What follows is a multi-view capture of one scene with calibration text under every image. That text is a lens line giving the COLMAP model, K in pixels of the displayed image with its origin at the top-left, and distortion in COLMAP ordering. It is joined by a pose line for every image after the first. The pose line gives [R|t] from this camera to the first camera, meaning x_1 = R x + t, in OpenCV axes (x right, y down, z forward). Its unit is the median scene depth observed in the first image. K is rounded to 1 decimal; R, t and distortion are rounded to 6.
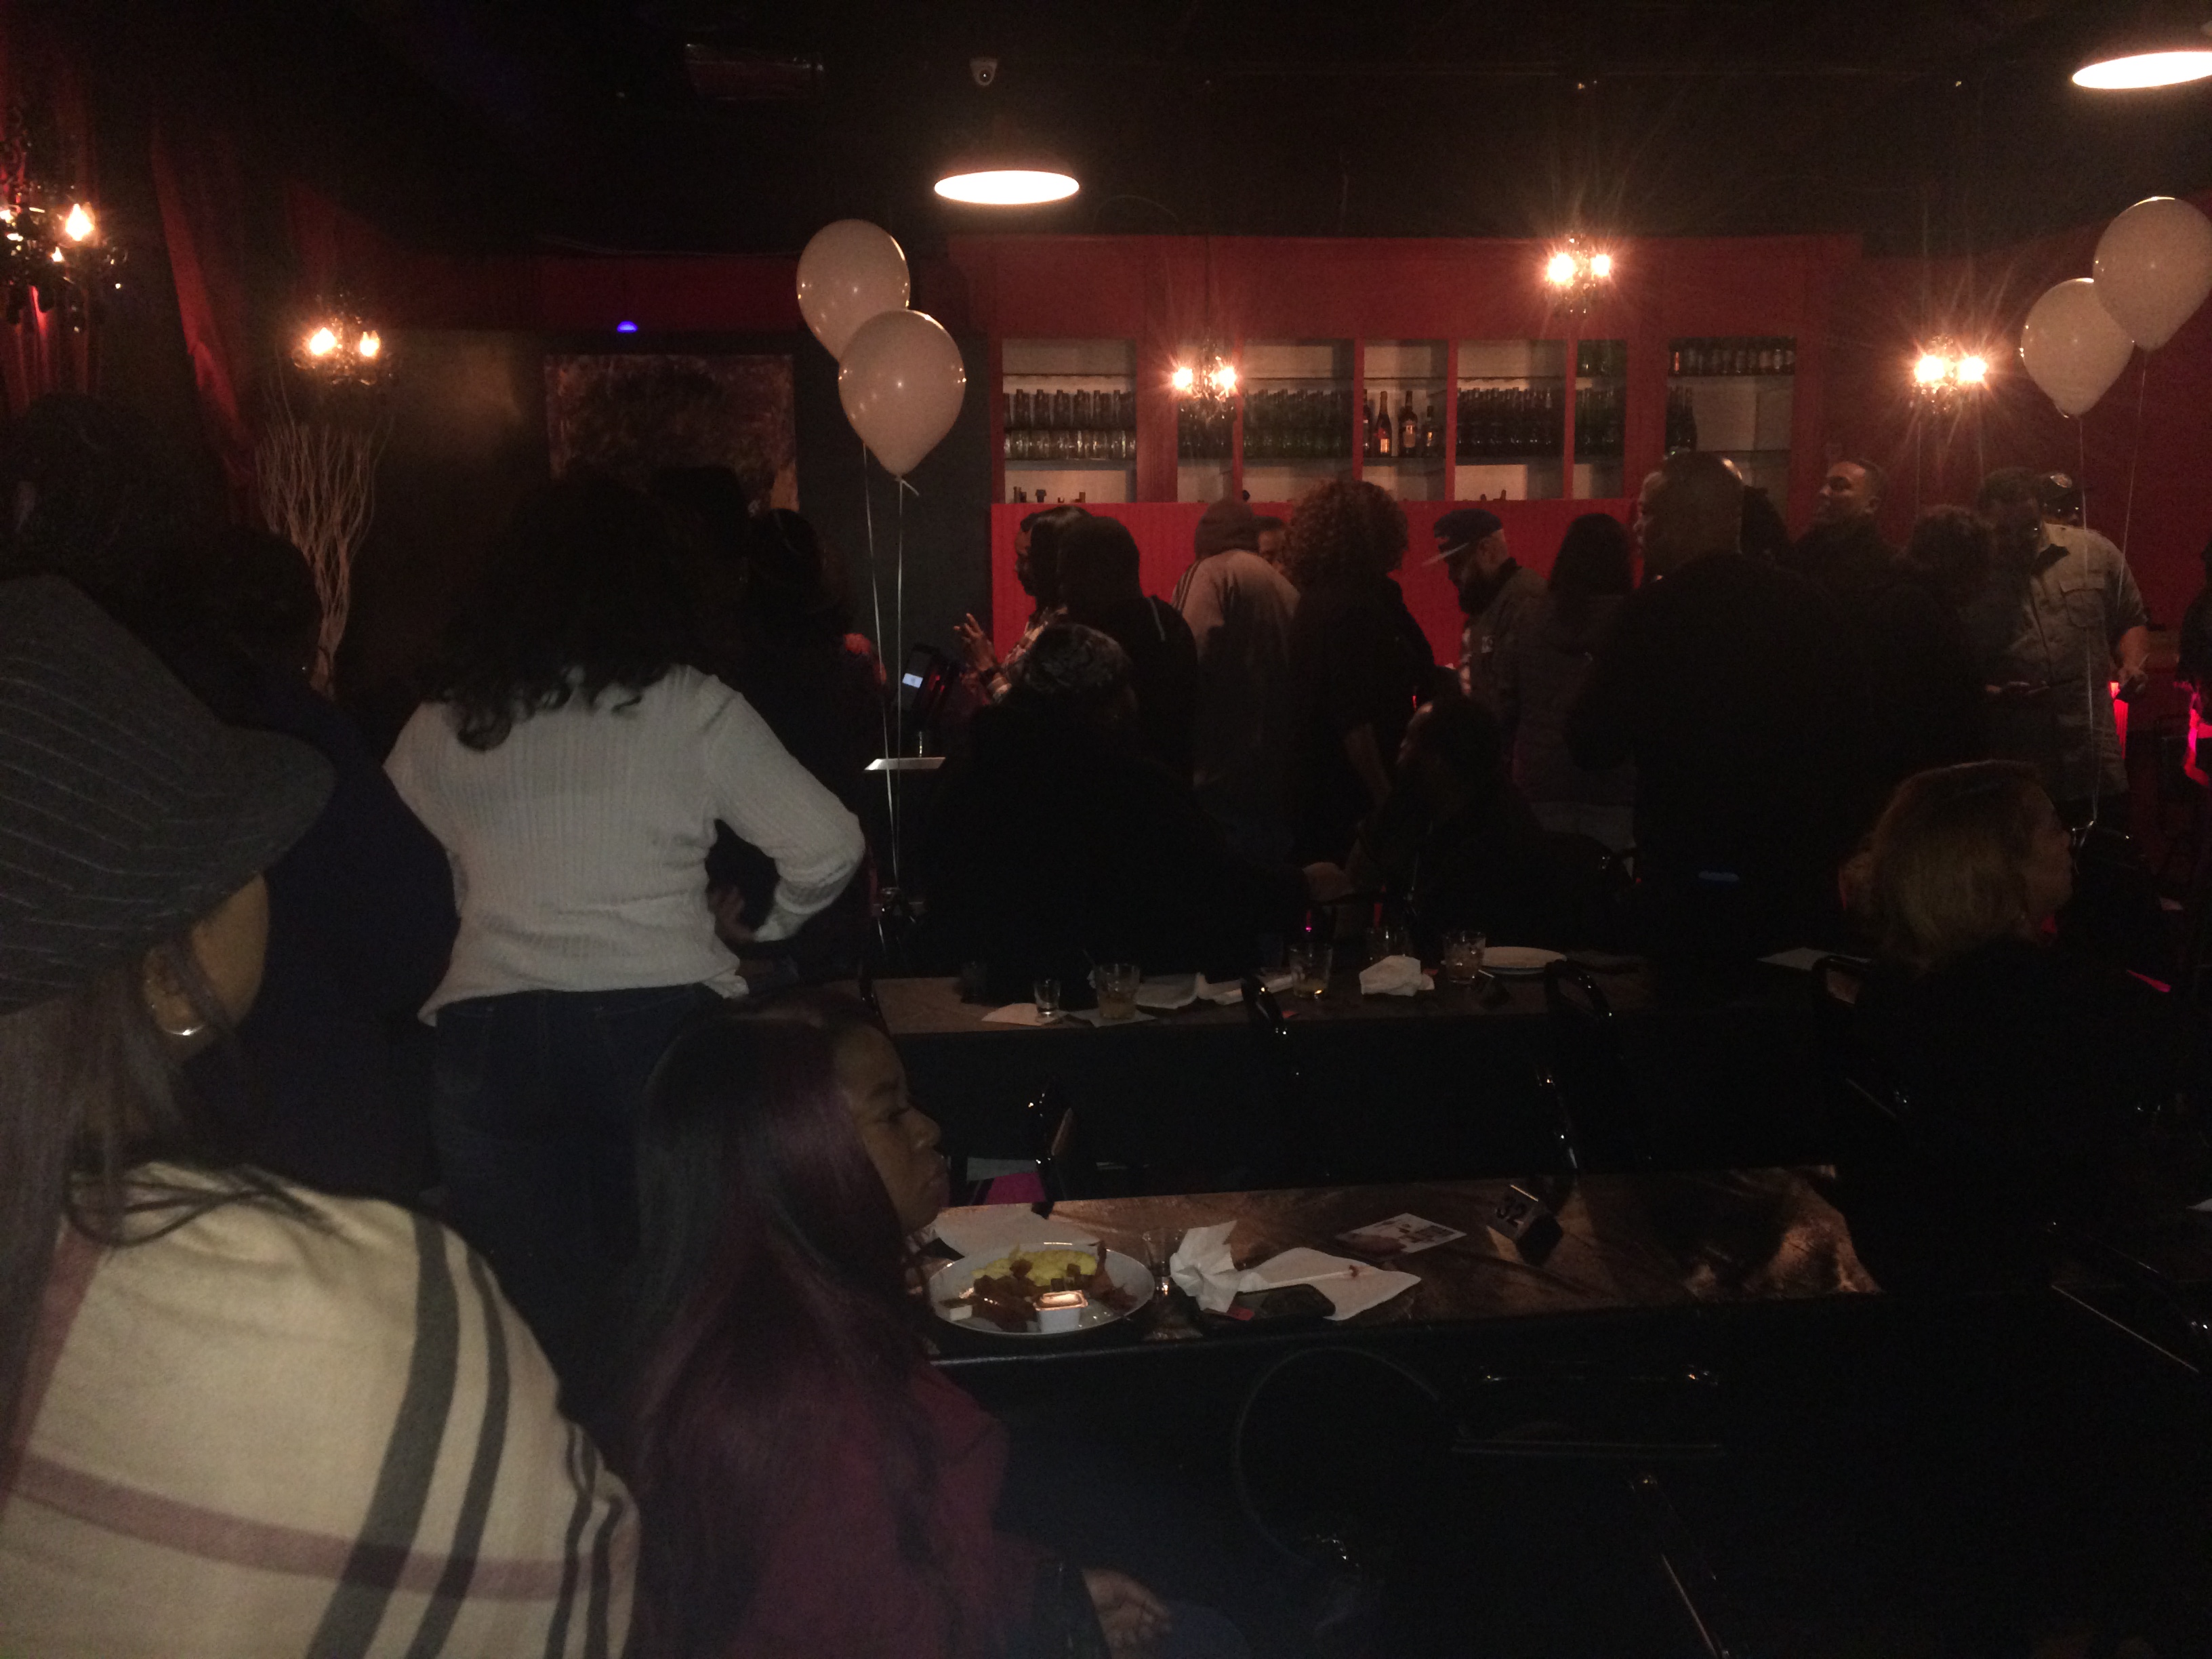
lens RADIAL K [[1884.2, 0, 1108.8], [0, 1884.2, 826.7], [0, 0, 1]] dist [0.081234, -0.087542]
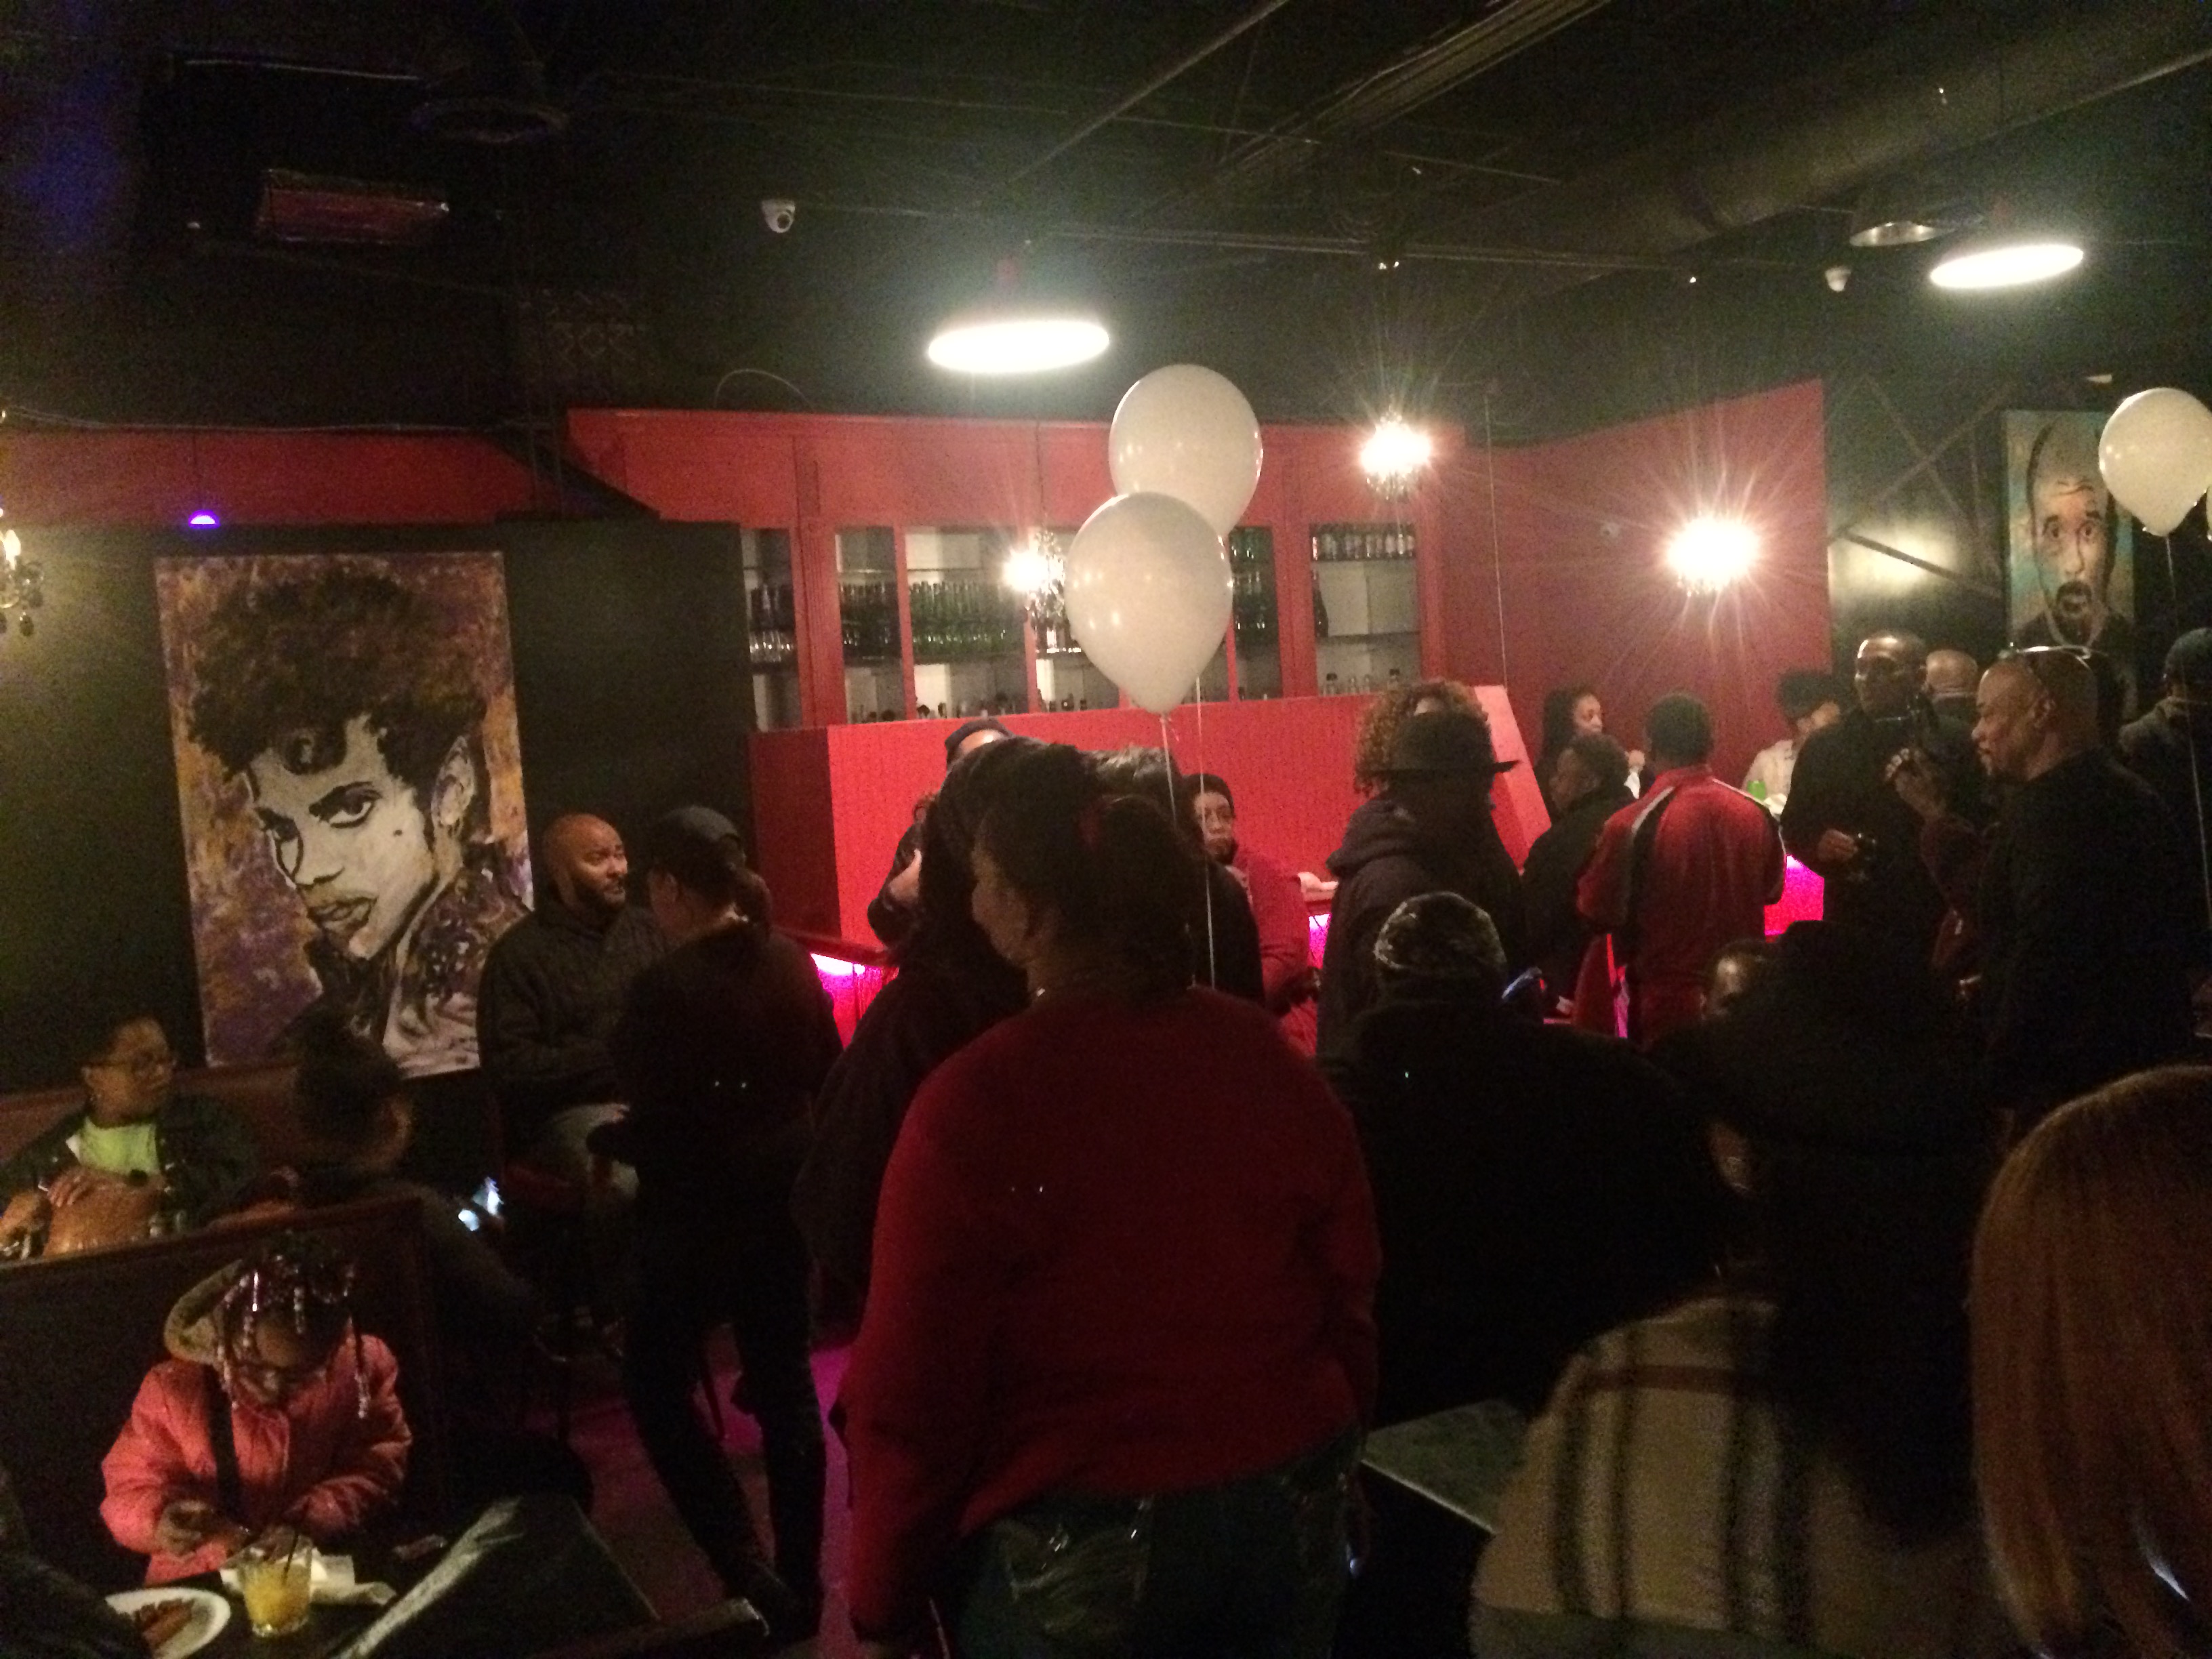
lens RADIAL K [[1884.2, 0, 1108.8], [0, 1884.2, 826.7], [0, 0, 1]] dist [0.081234, -0.087542]
pose [[0.919711, -0.072176, 0.385903, -0.246689], [0.108065, 0.991526, -0.072101, -0.051503], [-0.377429, 0.108015, 0.919717, 0.191994]]
